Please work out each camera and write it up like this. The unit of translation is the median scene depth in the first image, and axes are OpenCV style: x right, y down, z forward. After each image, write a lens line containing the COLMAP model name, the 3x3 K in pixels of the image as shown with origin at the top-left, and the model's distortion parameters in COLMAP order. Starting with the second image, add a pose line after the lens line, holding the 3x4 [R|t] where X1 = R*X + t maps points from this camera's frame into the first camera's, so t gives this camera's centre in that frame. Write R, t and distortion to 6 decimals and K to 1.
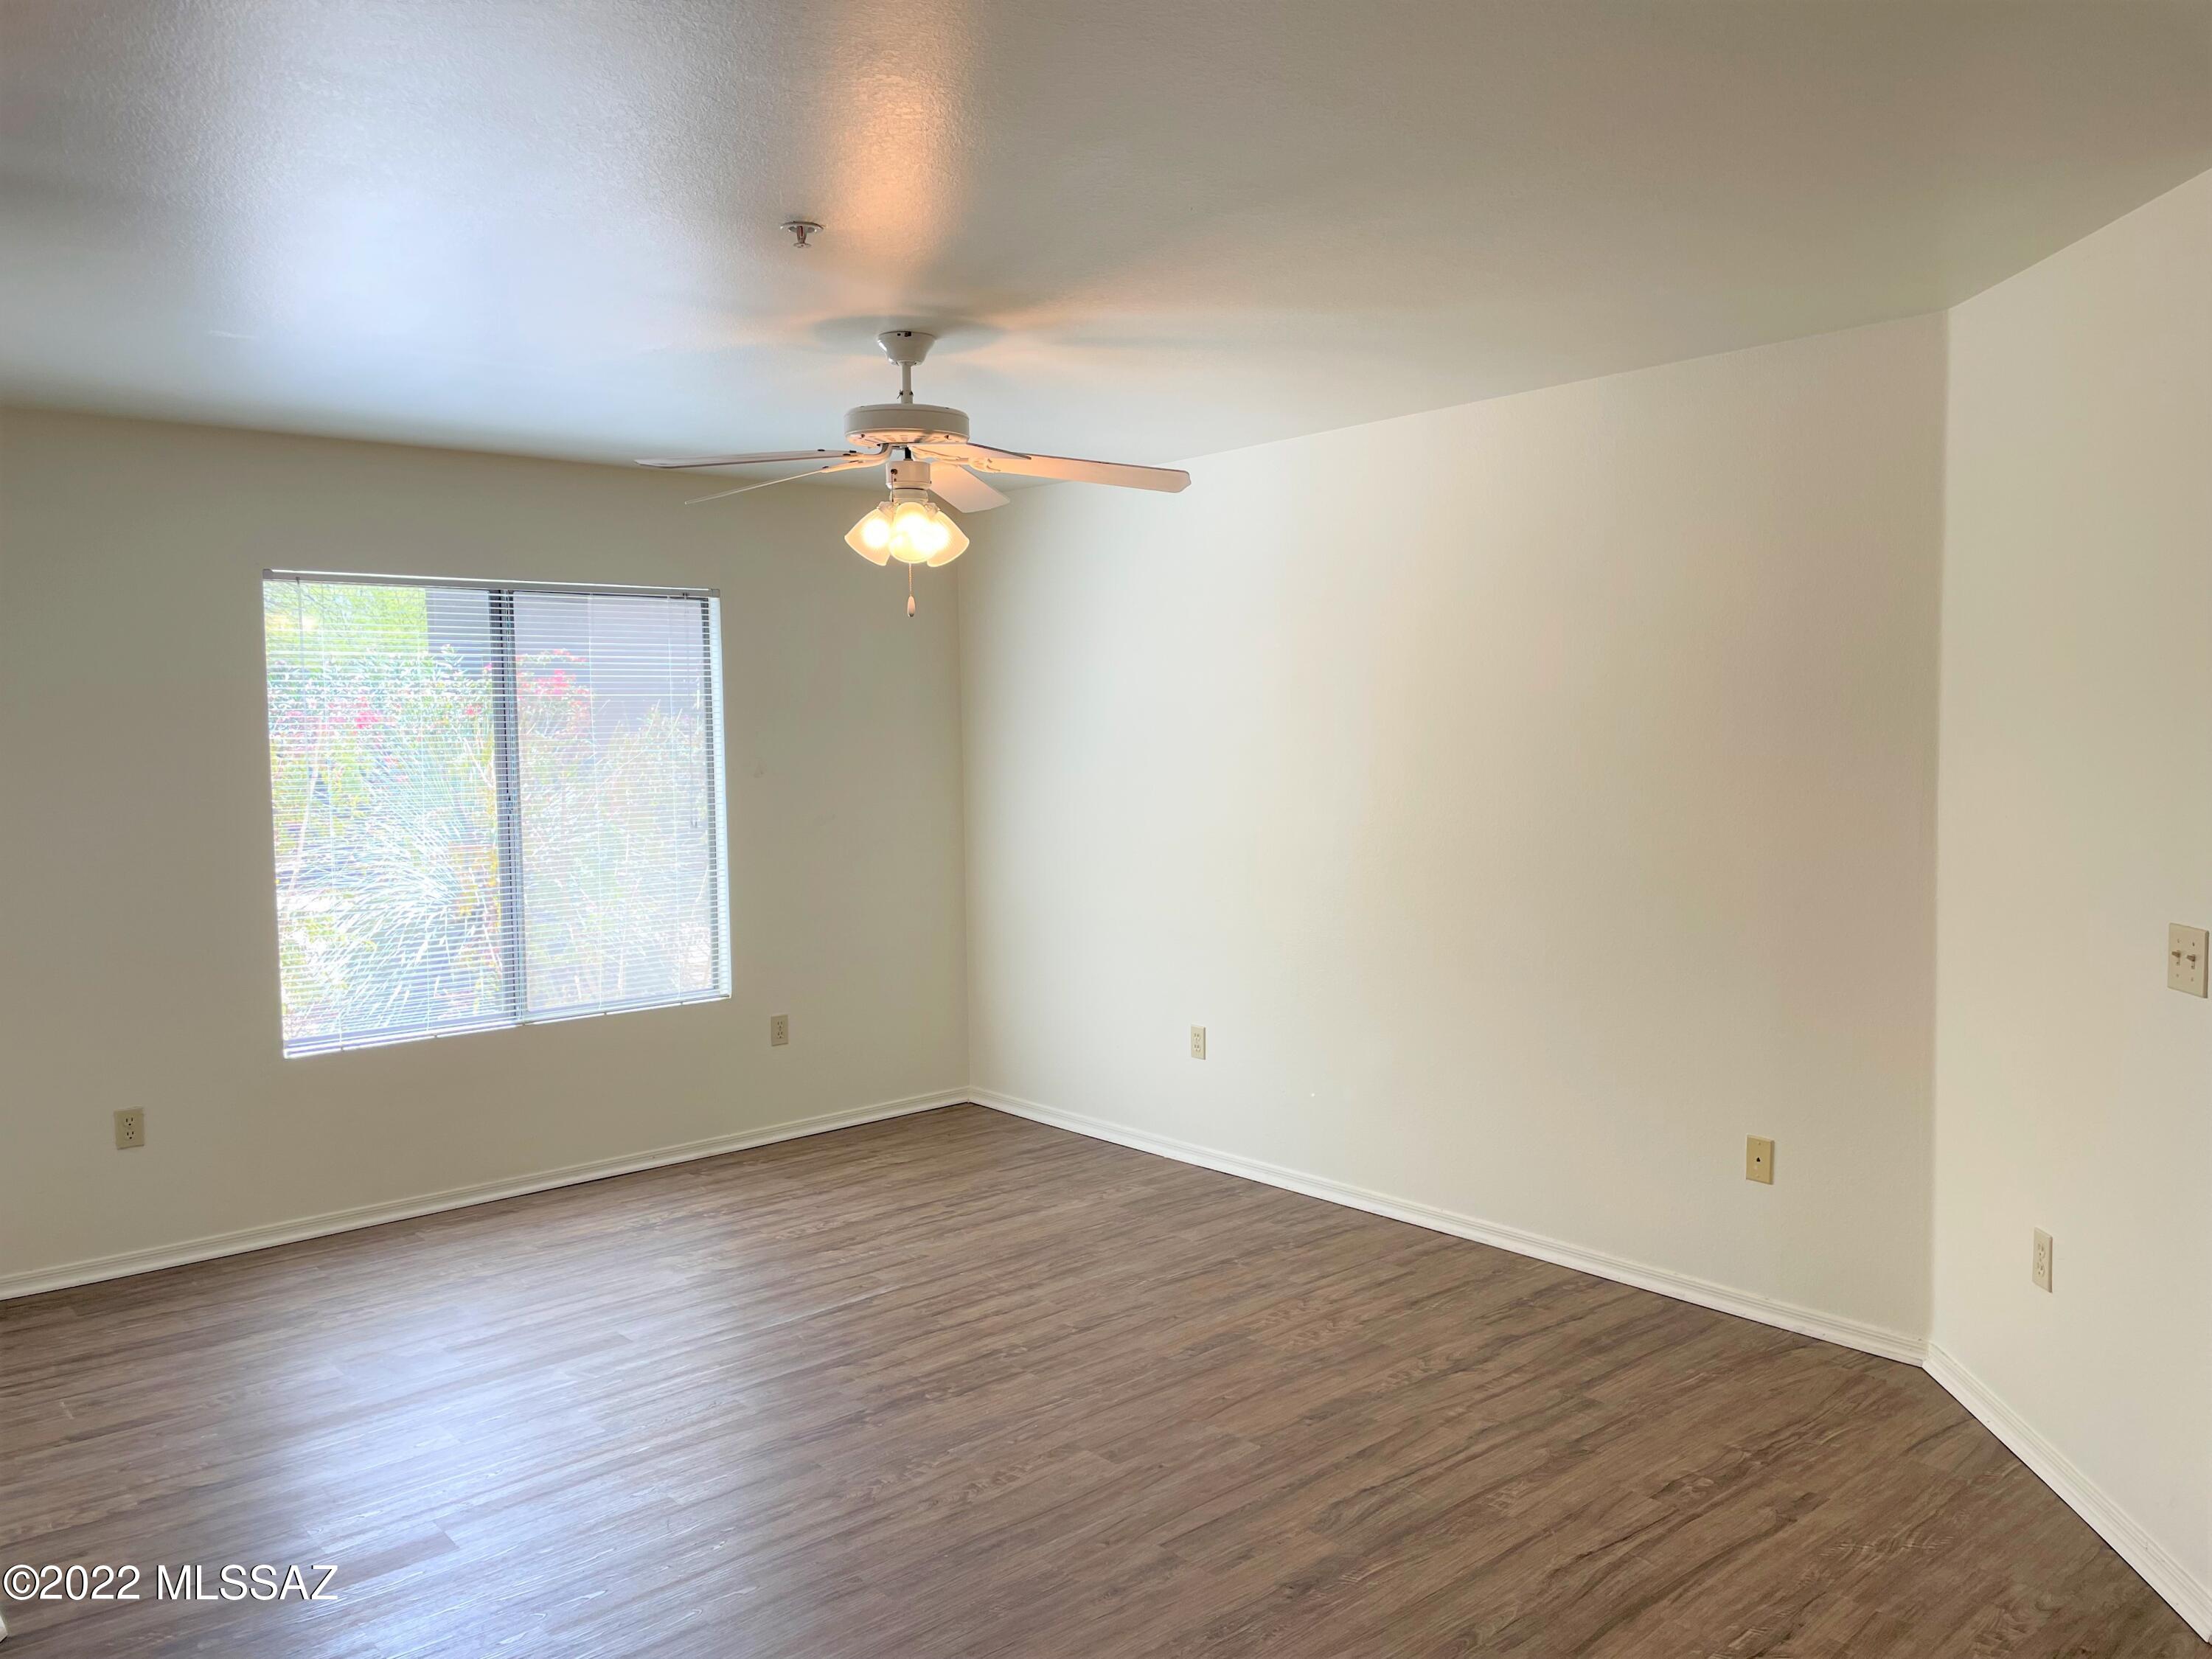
lens RADIAL K [[1675.7, 0, 1106.0], [0, 1675.7, 829.5], [0, 0, 1]] dist [0.098917, -0.131629]
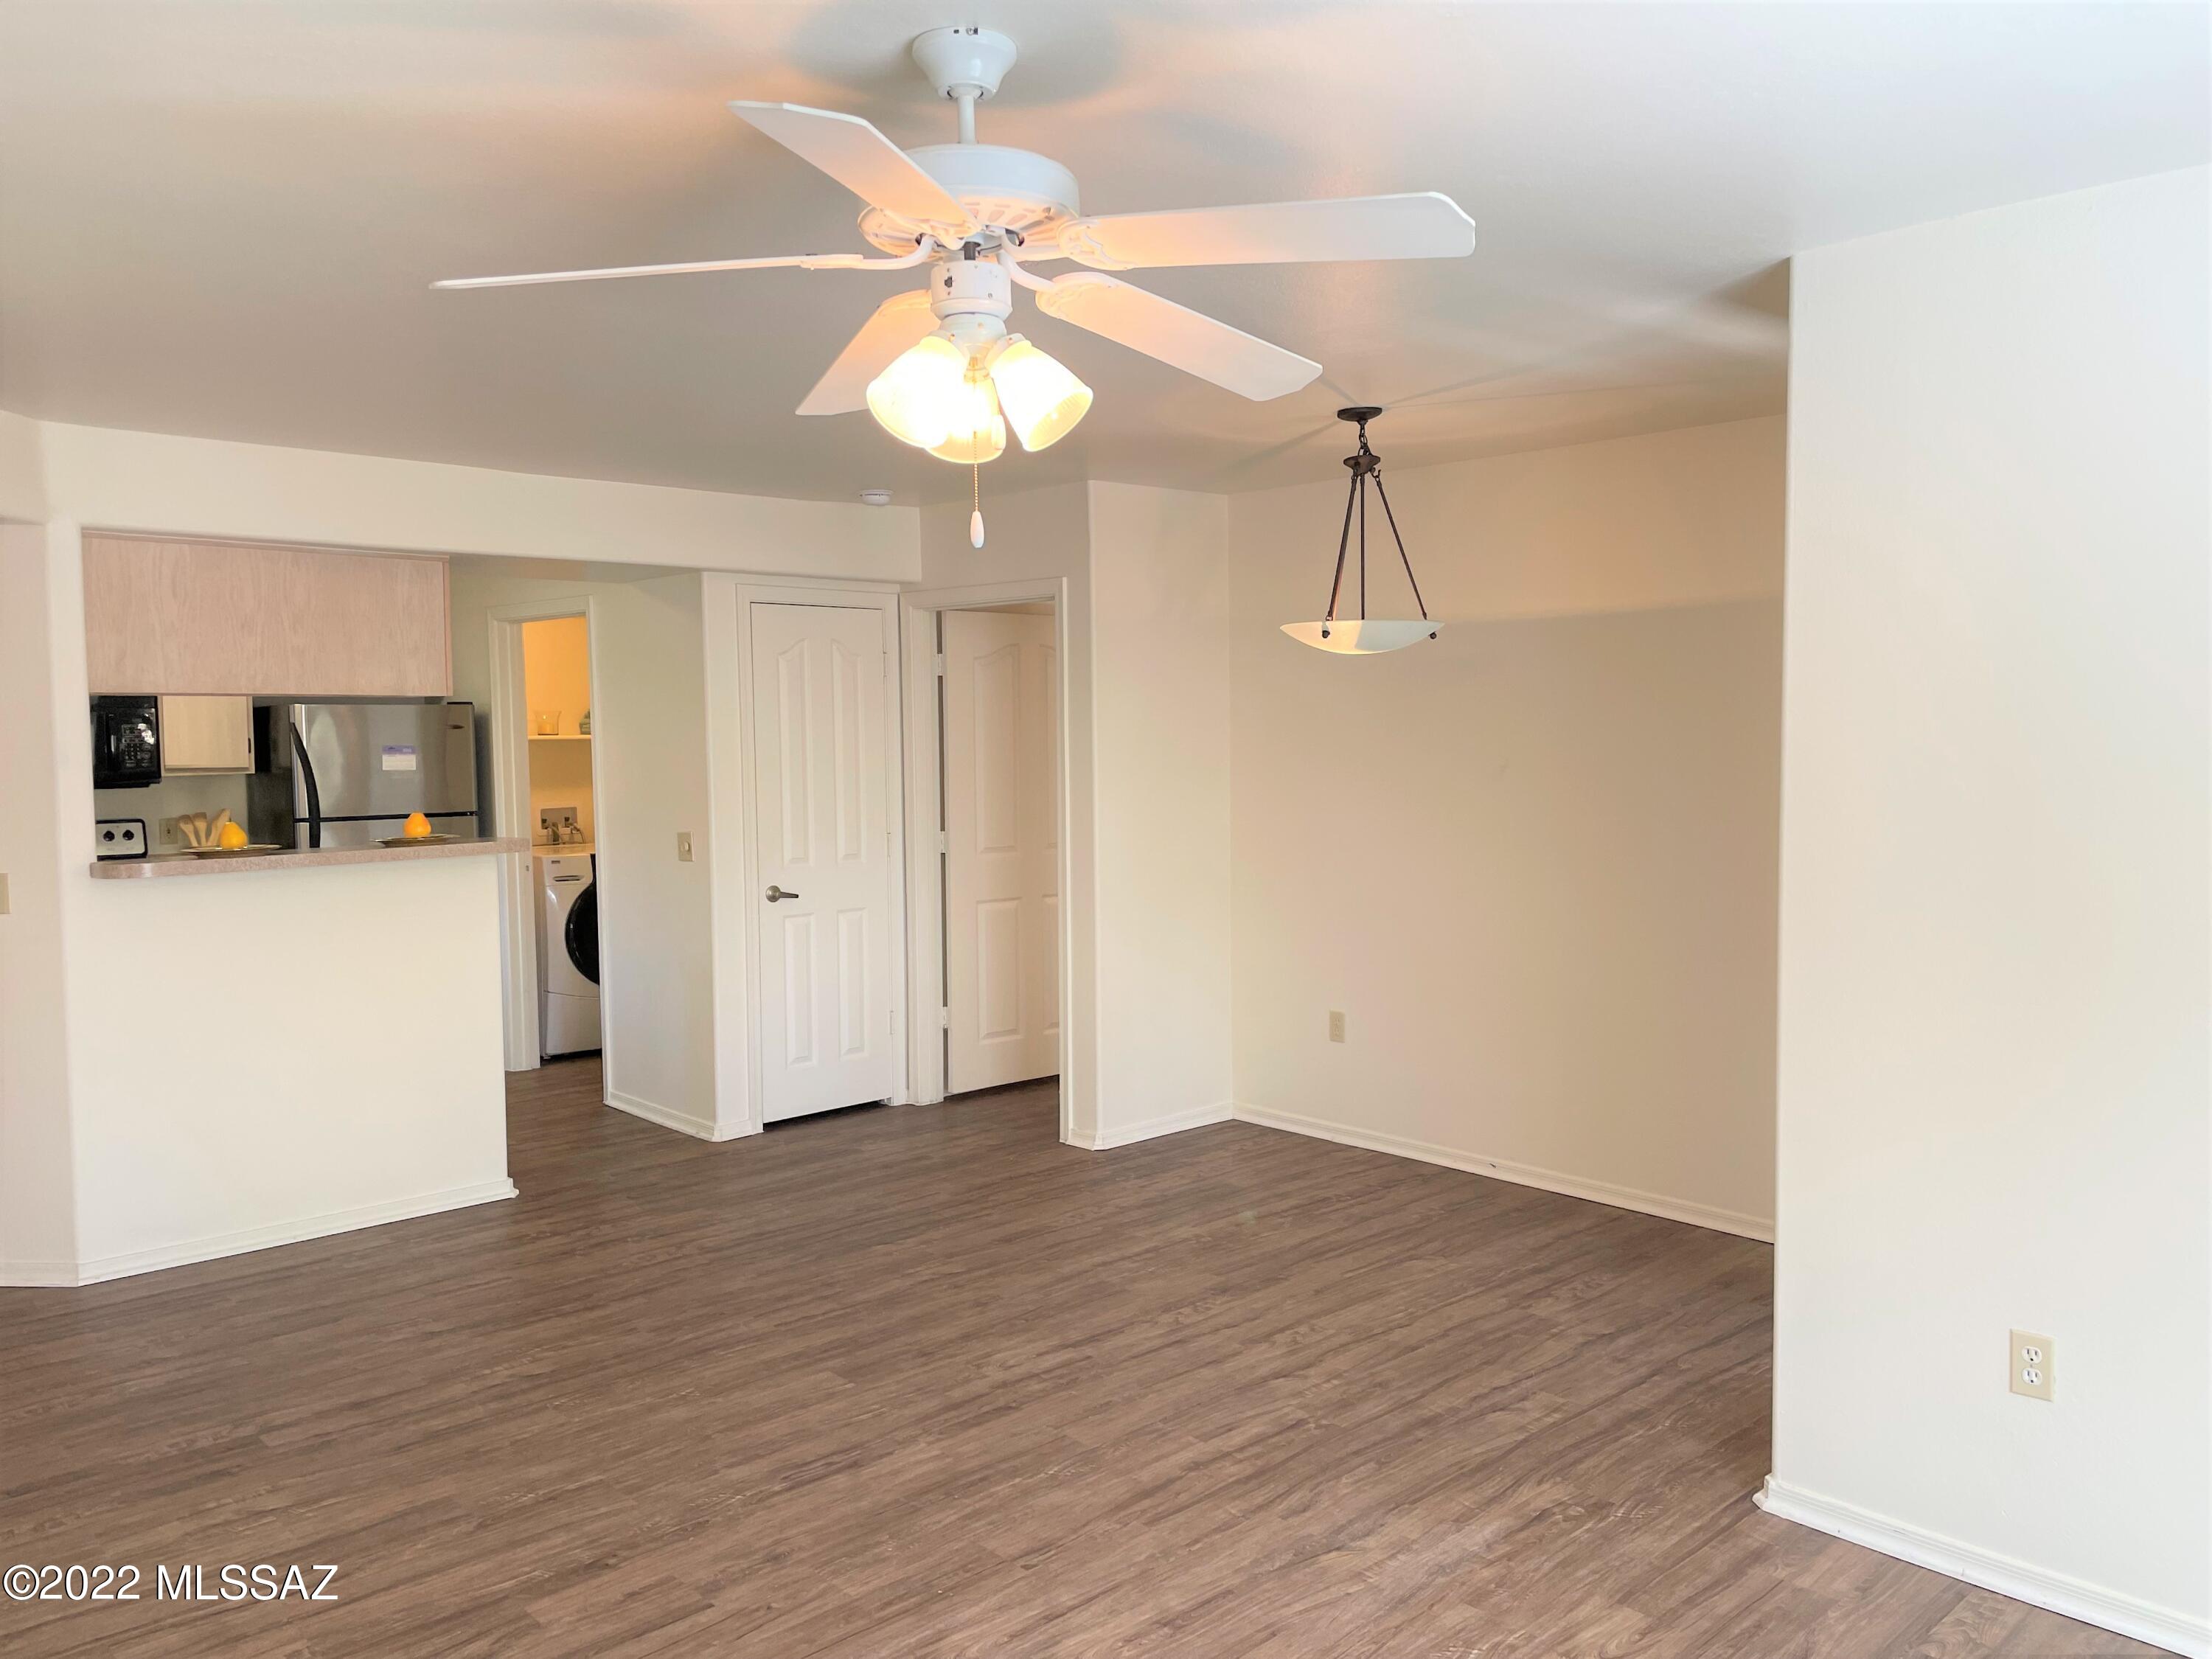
lens RADIAL K [[1675.7, 0, 1106.0], [0, 1675.7, 829.5], [0, 0, 1]] dist [0.098917, -0.131629]
pose [[-0.999107, 0.029307, -0.030435, -0.115769], [0.024987, 0.990703, 0.133728, -0.087457], [0.034071, 0.132848, -0.990551, 1.281858]]
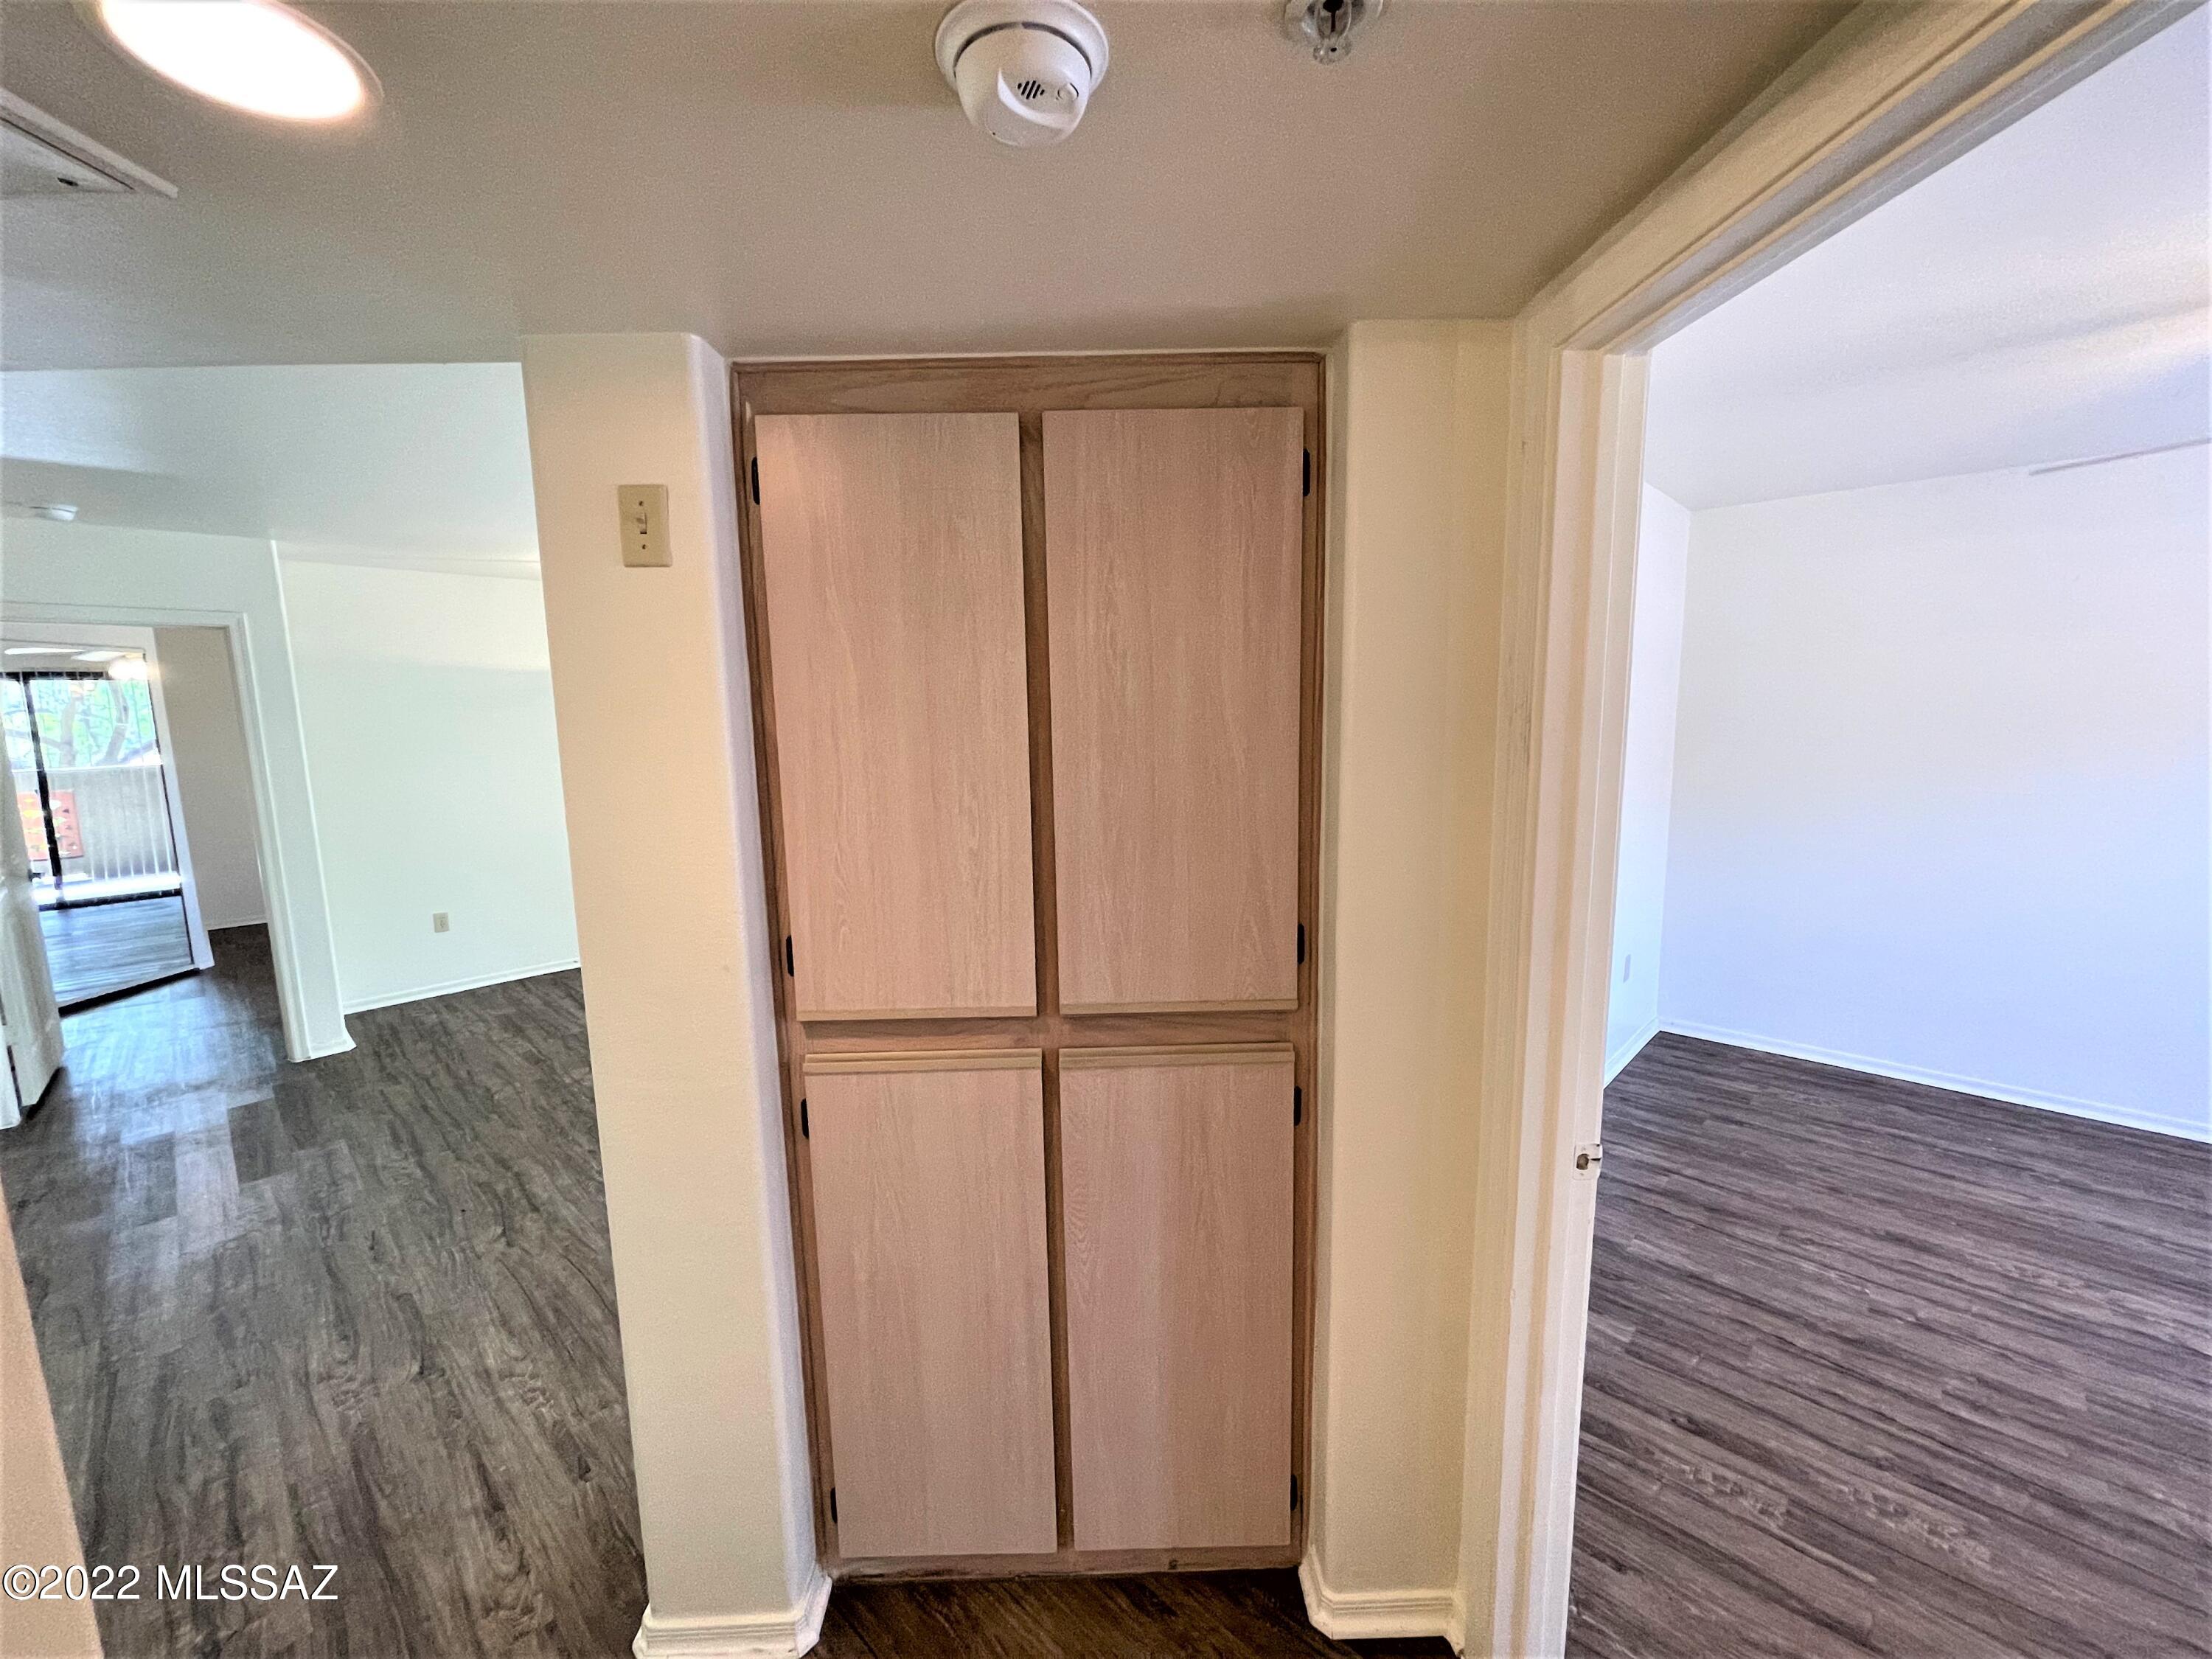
lens RADIAL K [[887.3, 0, 1103.8], [0, 887.3, 833.8], [0, 0, 1]] dist [0.000687, -0.002316]
pose [[0.089796, 0.152828, -0.984165, 0.808368], [-0.049268, 0.987629, 0.148871, -0.066524], [0.994741, 0.035120, 0.096214, 0.709685]]
